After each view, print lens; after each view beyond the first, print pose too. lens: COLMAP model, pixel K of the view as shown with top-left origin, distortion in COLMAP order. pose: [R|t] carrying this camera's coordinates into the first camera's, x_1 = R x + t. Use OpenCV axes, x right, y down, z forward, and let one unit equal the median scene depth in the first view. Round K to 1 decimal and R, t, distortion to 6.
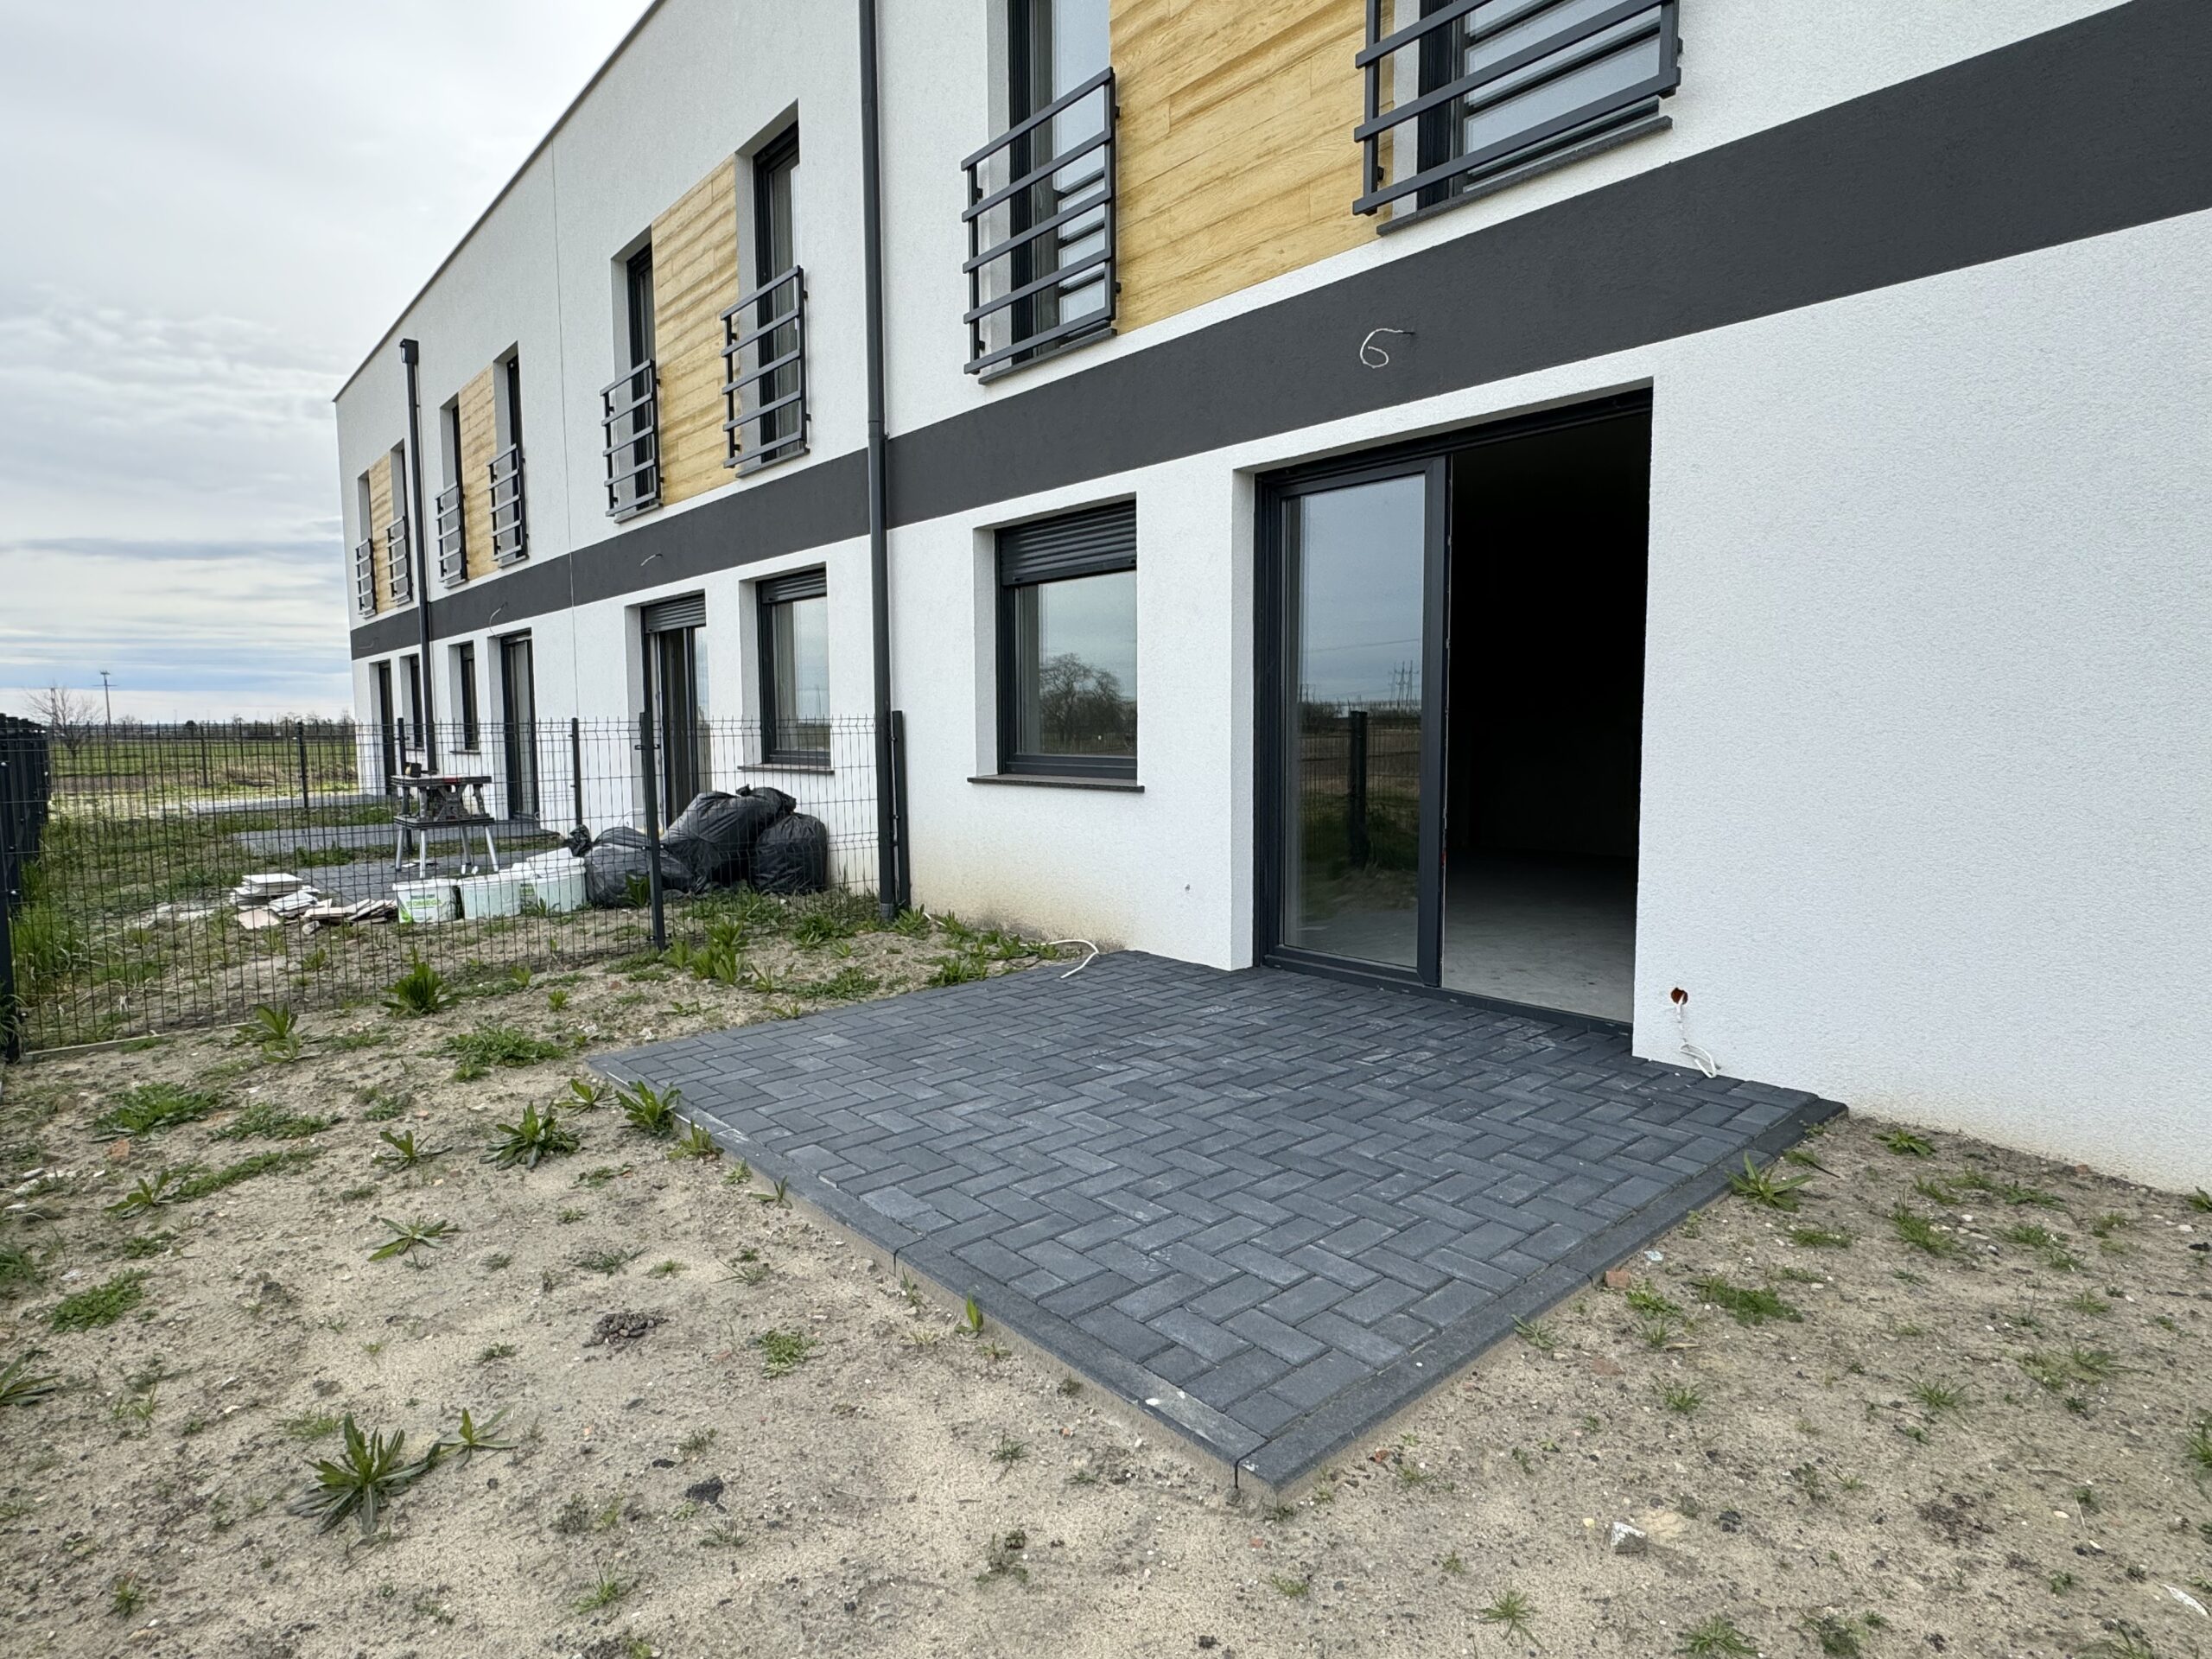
lens RADIAL K [[1180.8, 0, 1106.0], [0, 1180.8, 829.5], [0, 0, 1]] dist [0.001057, 0.000081]
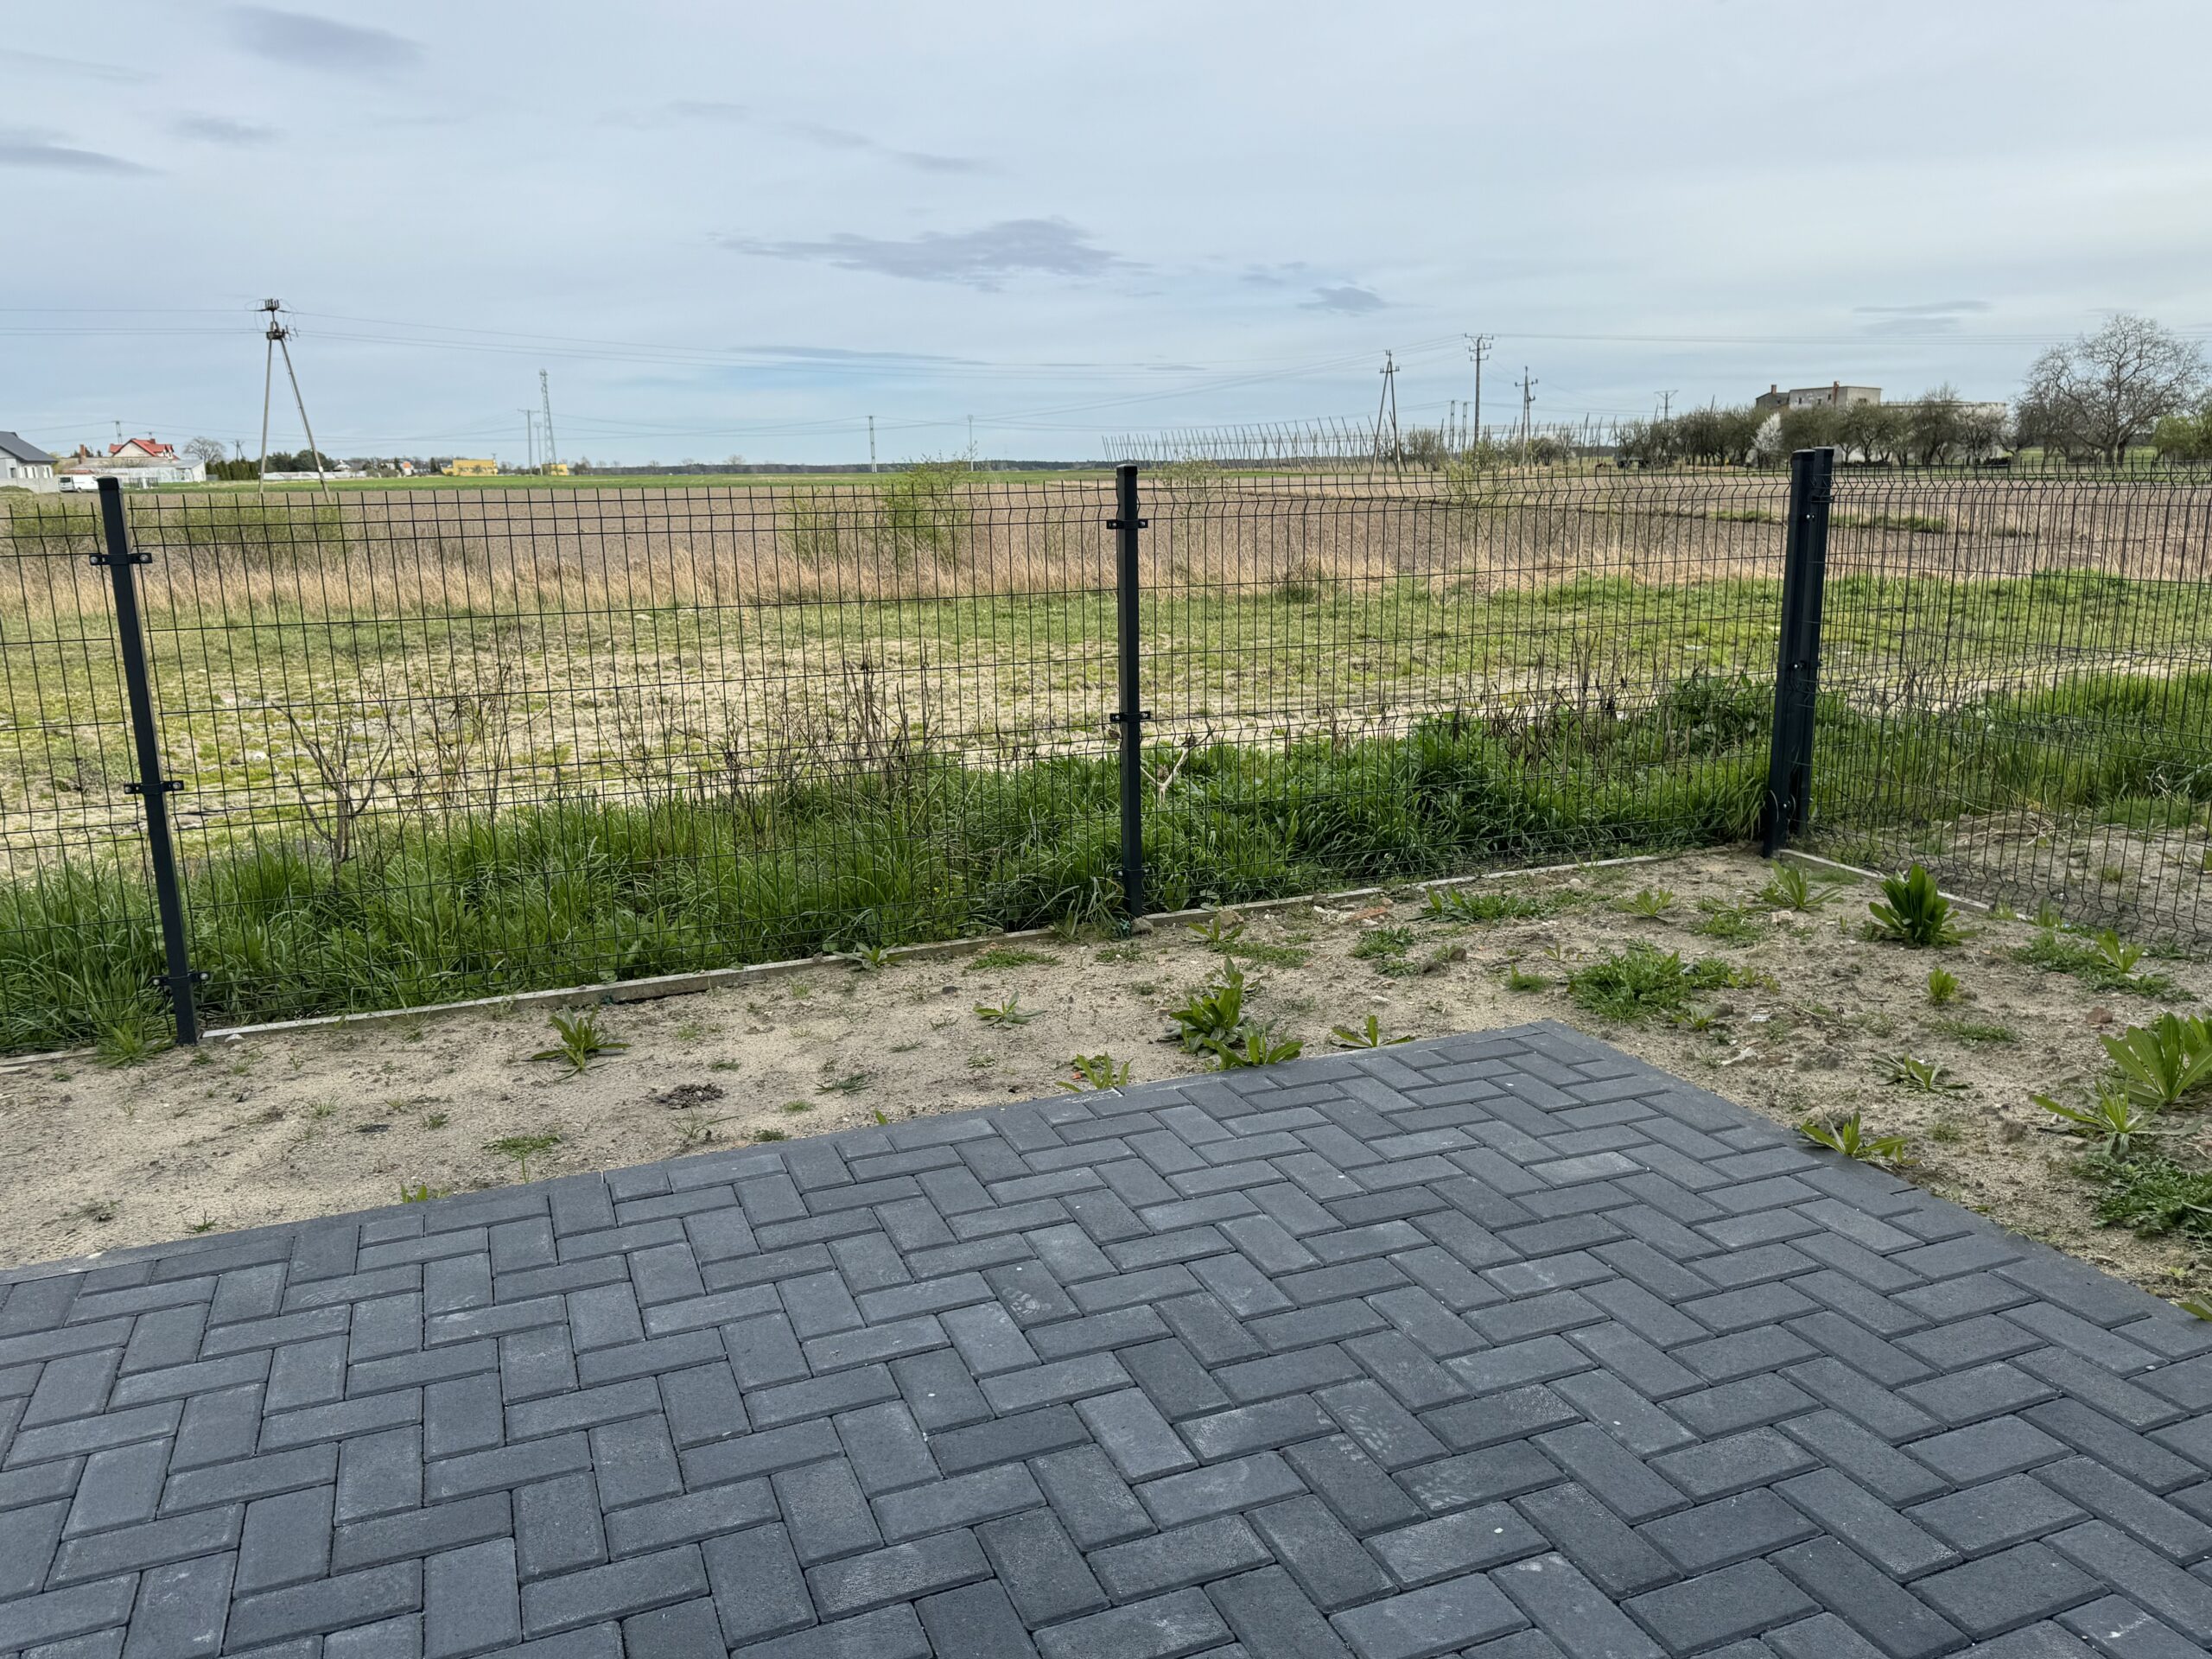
lens RADIAL K [[1649.1, 0, 1106.0], [0, 1649.1, 829.5], [0, 0, 1]] dist [0.021883, -0.006209]
pose [[-0.327245, 0.216701, -0.919756, 0.673659], [-0.070819, 0.964988, 0.252555, -0.177556], [0.942282, 0.147783, -0.300441, 1.543941]]
